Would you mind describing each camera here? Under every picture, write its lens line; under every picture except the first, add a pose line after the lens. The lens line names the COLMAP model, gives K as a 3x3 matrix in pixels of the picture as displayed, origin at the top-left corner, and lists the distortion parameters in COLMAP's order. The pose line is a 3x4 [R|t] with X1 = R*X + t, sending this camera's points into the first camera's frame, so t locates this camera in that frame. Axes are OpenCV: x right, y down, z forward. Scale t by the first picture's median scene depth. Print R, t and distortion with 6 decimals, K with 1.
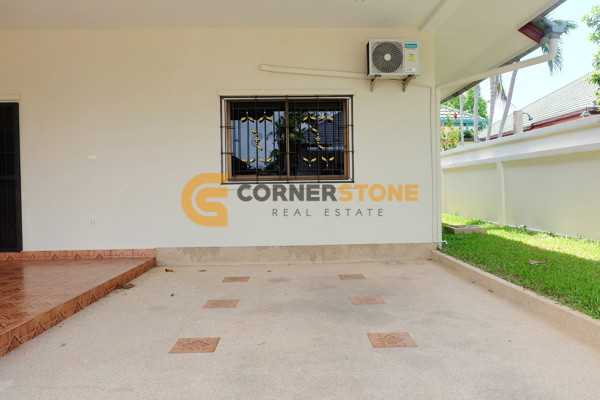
lens RADIAL K [[445.4, 0, 301.2], [0, 445.4, 194.0], [0, 0, 1]] dist [-0.011627, 0.014583]
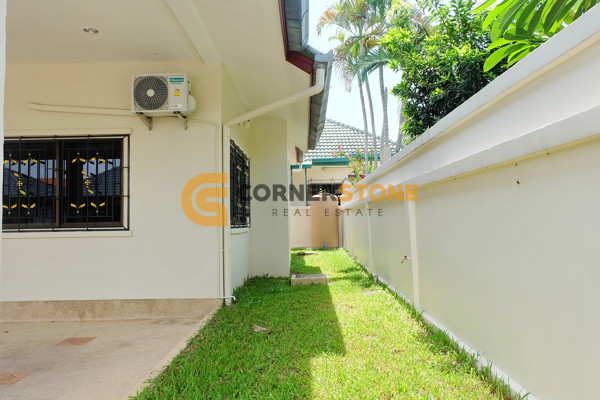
lens RADIAL K [[445.4, 0, 299.2], [0, 445.4, 204.1], [0, 0, 1]] dist [-0.011627, 0.014583]
pose [[0.998739, -0.004436, -0.050001, 0.510675], [0.001670, 0.998473, -0.055222, -0.028526], [0.050170, 0.055069, 0.997221, 0.115748]]
